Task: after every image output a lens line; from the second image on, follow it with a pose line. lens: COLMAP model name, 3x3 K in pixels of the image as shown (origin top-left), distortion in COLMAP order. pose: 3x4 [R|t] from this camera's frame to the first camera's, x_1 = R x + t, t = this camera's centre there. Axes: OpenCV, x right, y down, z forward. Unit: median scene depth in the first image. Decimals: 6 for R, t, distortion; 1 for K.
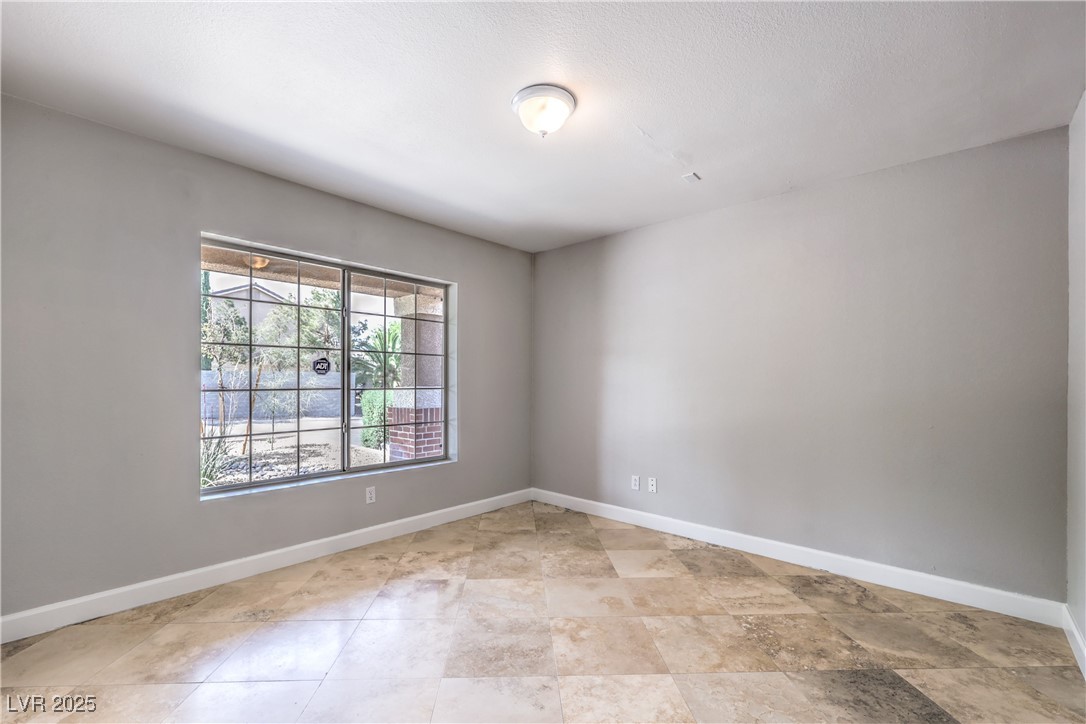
lens RADIAL K [[456.6, 0, 541.7], [0, 456.6, 385.5], [0, 0, 1]] dist [-0.000220, -0.000909]
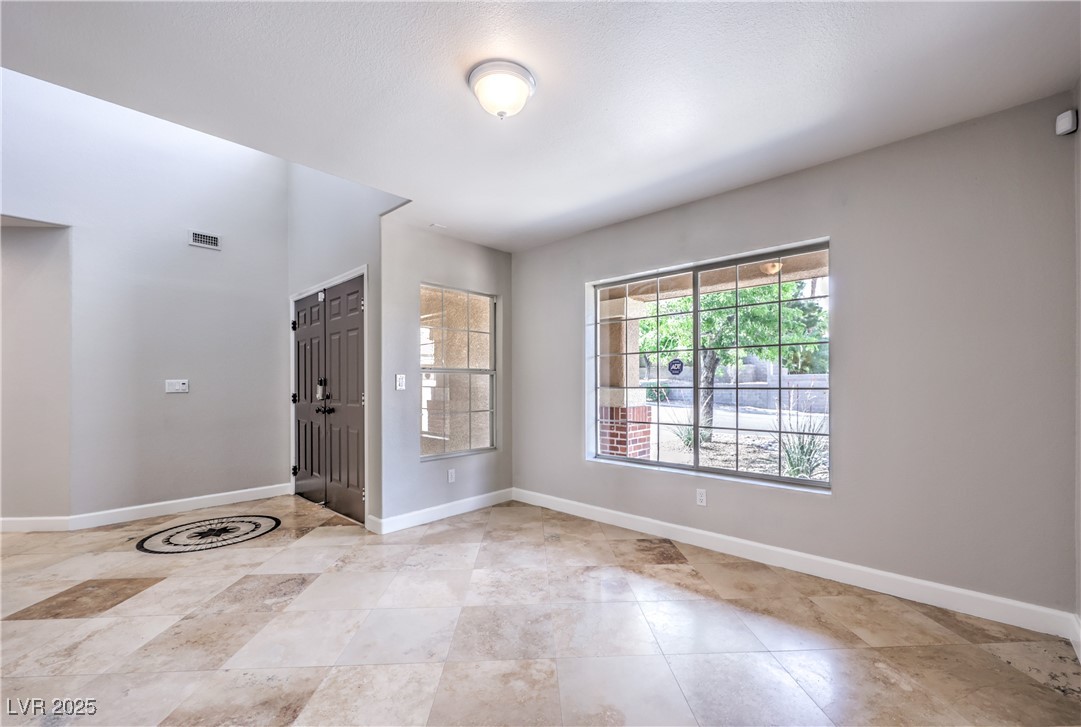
lens RADIAL K [[454.5, 0, 558.3], [0, 454.5, 384.1], [0, 0, 1]] dist [-0.000220, -0.000909]
pose [[0.000774, -0.004101, -0.999991, 0.589046], [-0.003564, 0.999985, -0.004103, 0.004719], [0.999993, 0.003567, 0.000759, 0.691380]]
